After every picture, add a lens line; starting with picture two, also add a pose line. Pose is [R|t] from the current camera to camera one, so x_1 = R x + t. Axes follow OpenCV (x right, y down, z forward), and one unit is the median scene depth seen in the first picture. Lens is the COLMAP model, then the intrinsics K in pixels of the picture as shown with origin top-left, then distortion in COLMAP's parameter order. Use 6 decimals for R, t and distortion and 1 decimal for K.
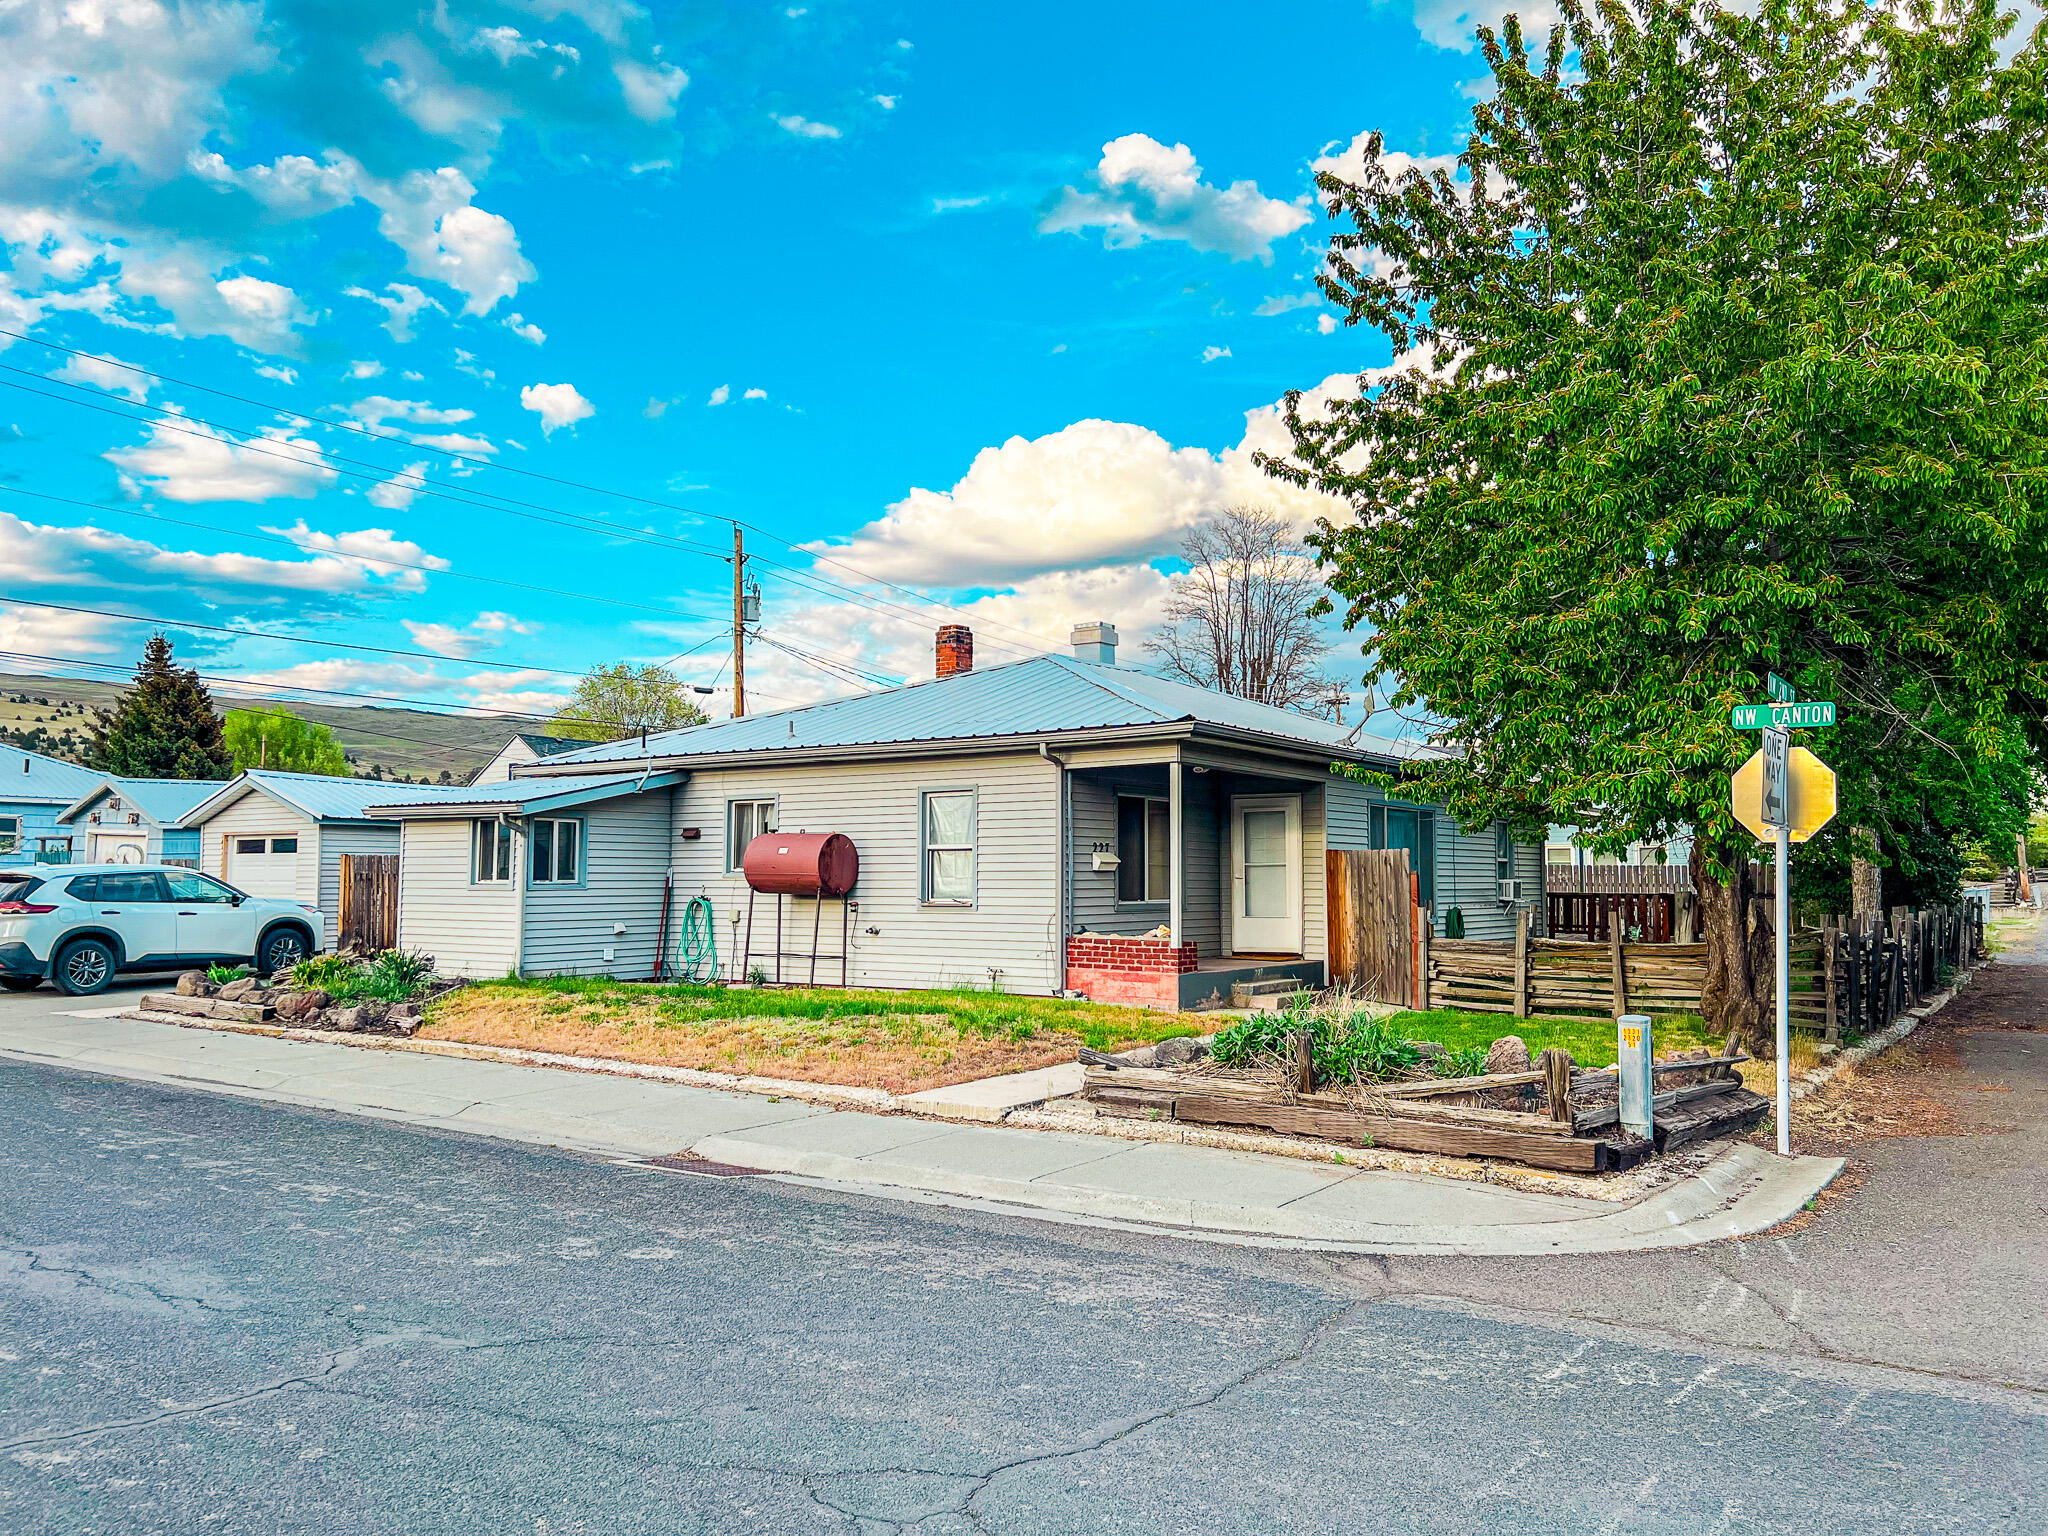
lens RADIAL K [[1343.8, 0, 1024.0], [0, 1343.8, 768.0], [0, 0, 1]] dist [0.032442, -0.026548]
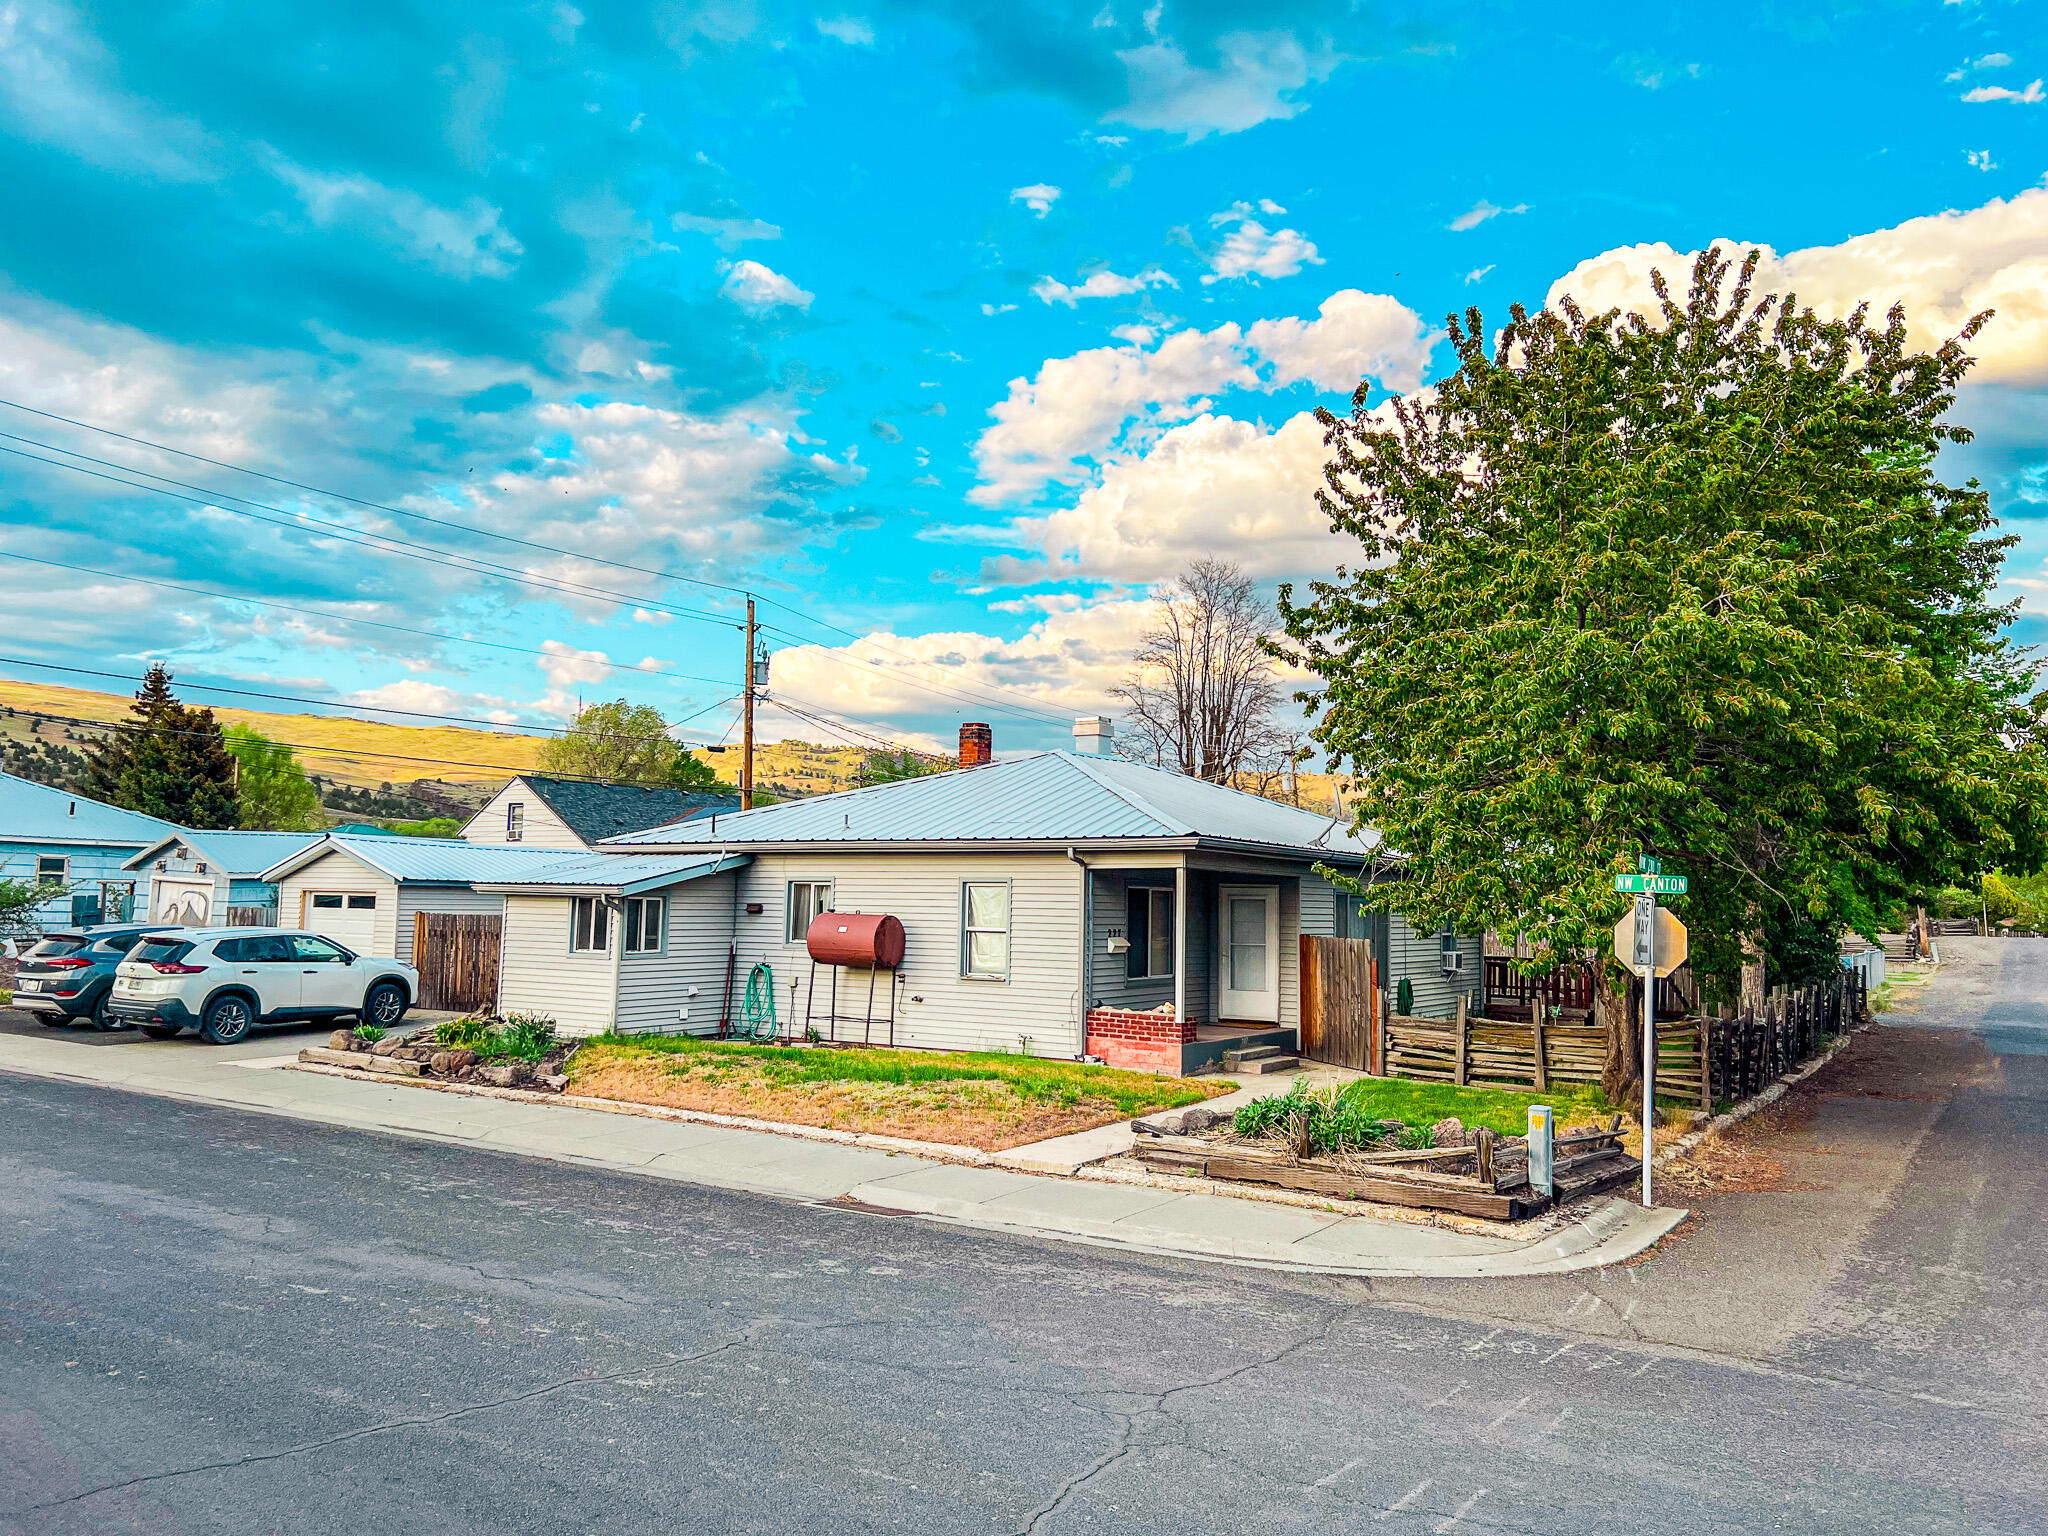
lens RADIAL K [[1343.8, 0, 1024.0], [0, 1343.8, 768.0], [0, 0, 1]] dist [0.032442, -0.026548]
pose [[0.999114, 0.021123, 0.036409, -0.089867], [-0.020503, 0.999640, -0.017328, -0.084457], [-0.036762, 0.016566, 0.999187, -0.245626]]
